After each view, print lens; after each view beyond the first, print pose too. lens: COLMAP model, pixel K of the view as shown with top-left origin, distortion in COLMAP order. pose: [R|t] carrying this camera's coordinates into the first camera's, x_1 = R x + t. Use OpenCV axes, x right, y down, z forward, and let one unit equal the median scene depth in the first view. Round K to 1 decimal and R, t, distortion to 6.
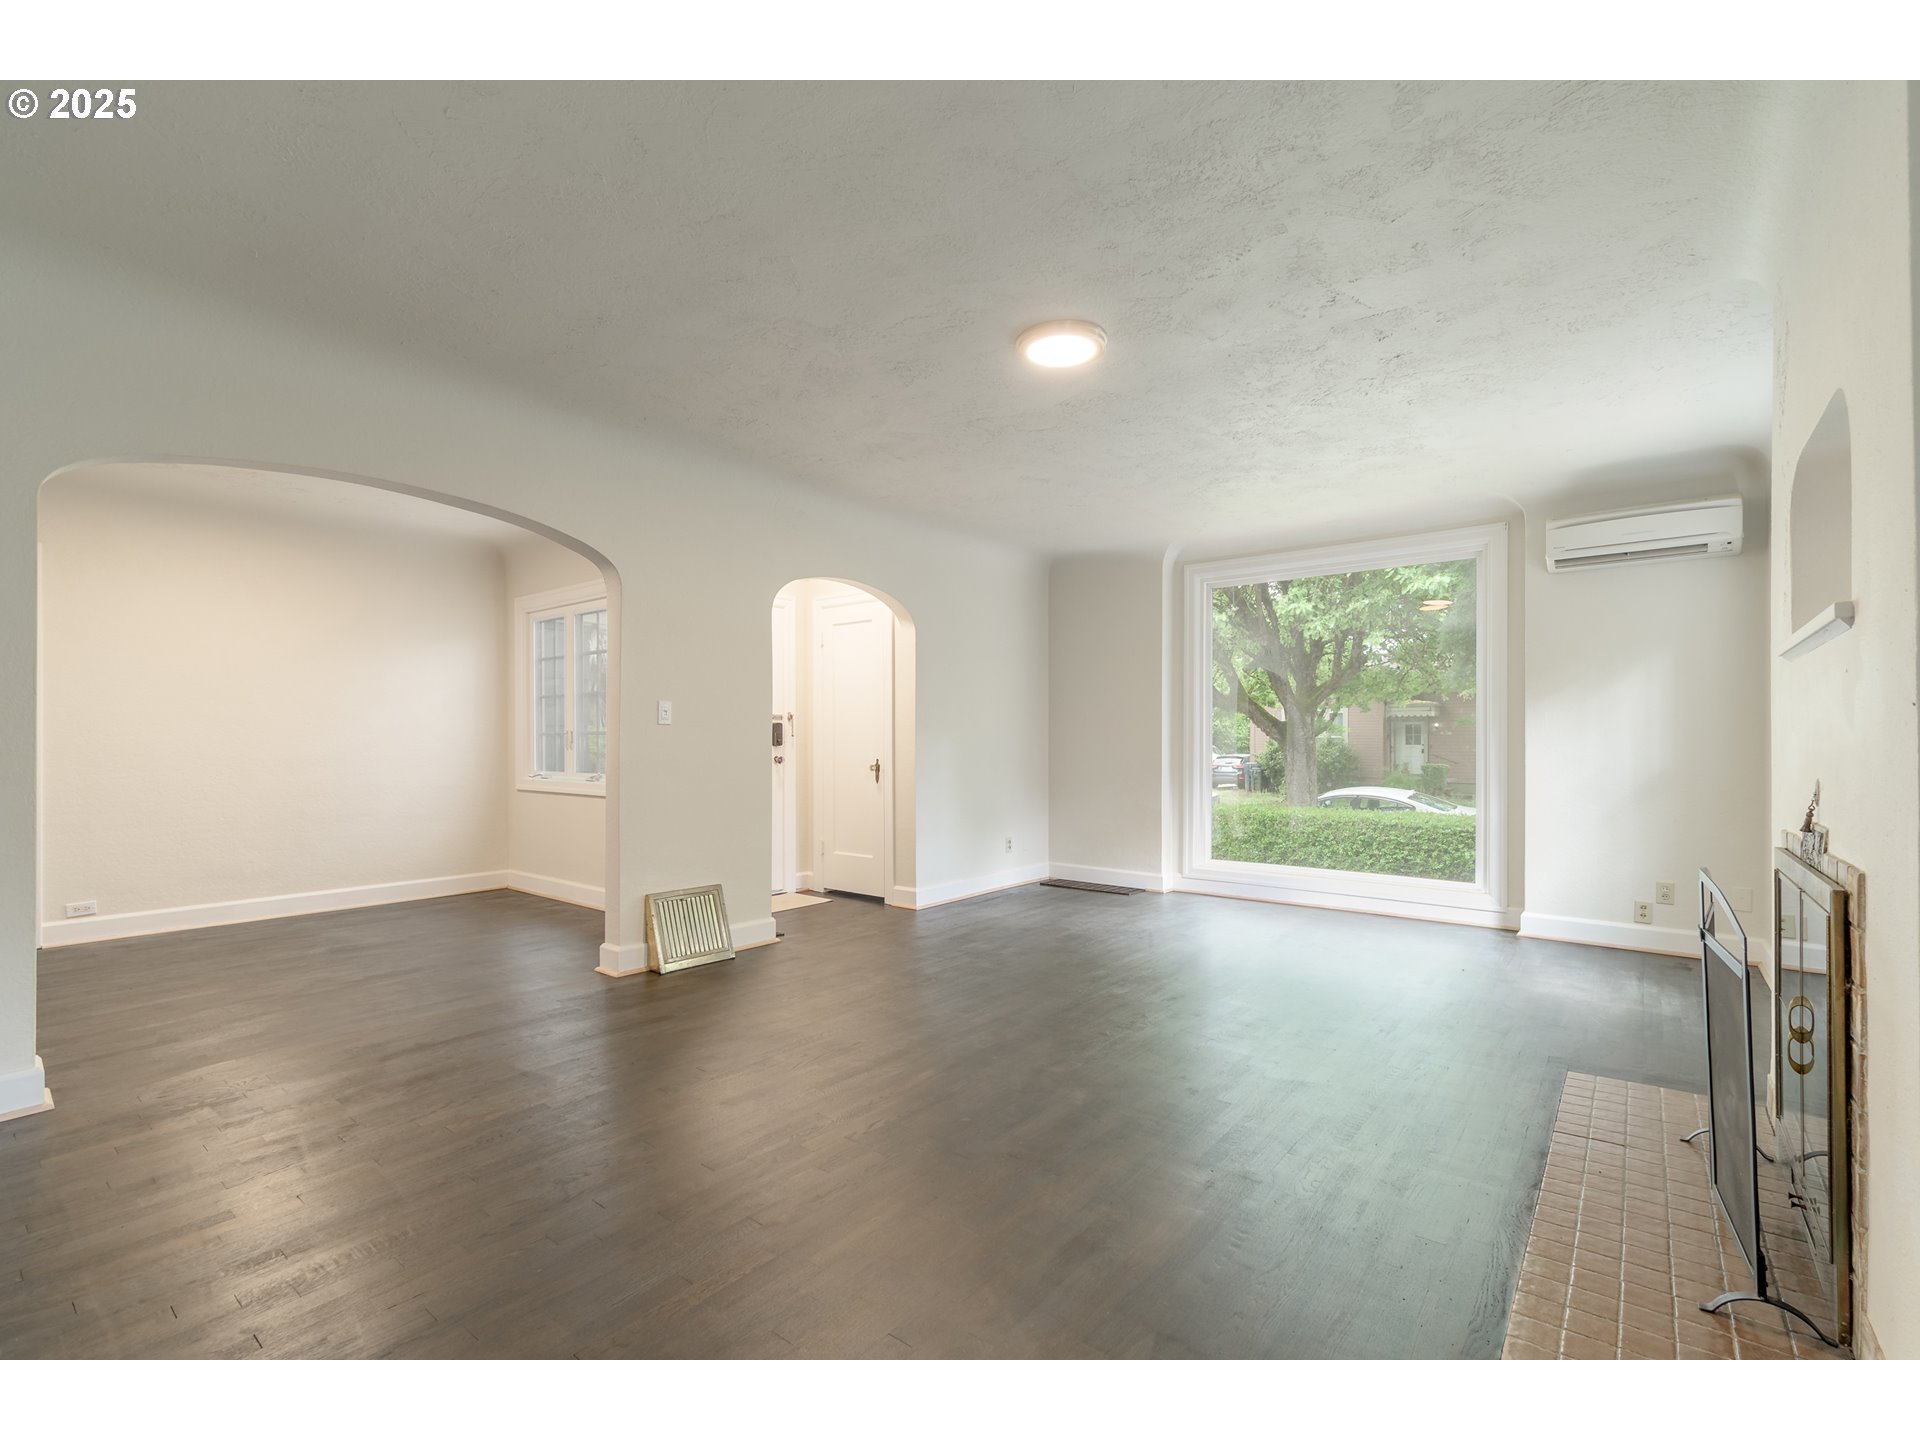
lens RADIAL K [[846.9, 0, 975.5], [0, 846.9, 729.1], [0, 0, 1]] dist [-0.011980, 0.001609]
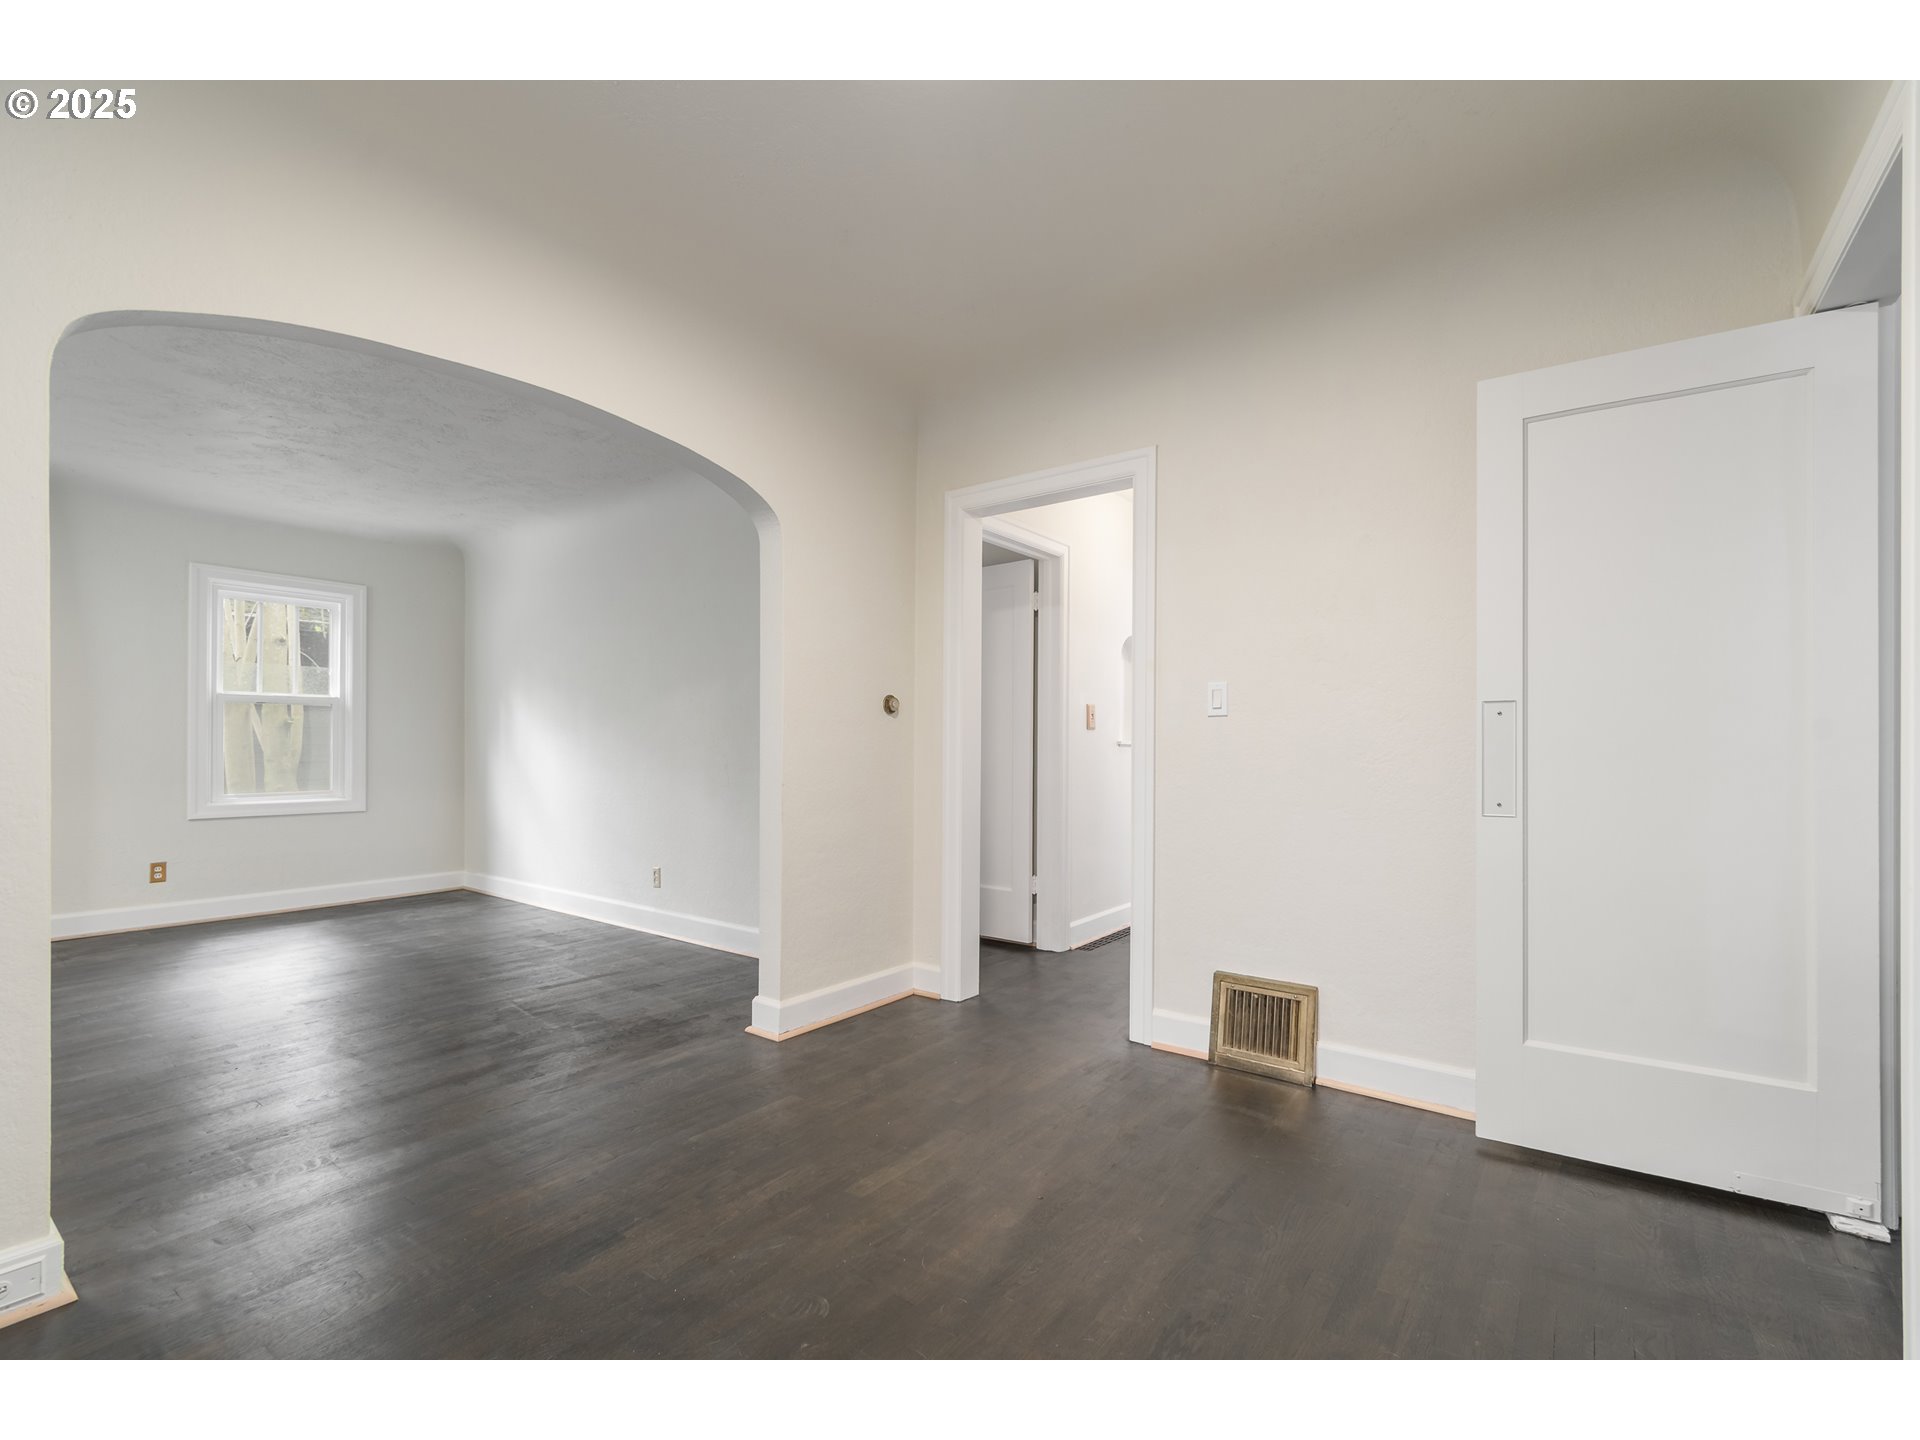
lens RADIAL K [[846.9, 0, 977.8], [0, 846.9, 732.9], [0, 0, 1]] dist [-0.011980, 0.001609]
pose [[-0.999334, 0.001873, -0.036434, -1.244633], [0.002886, 0.999611, -0.027758, 0.036003], [0.036367, -0.027845, -0.998950, 2.035228]]
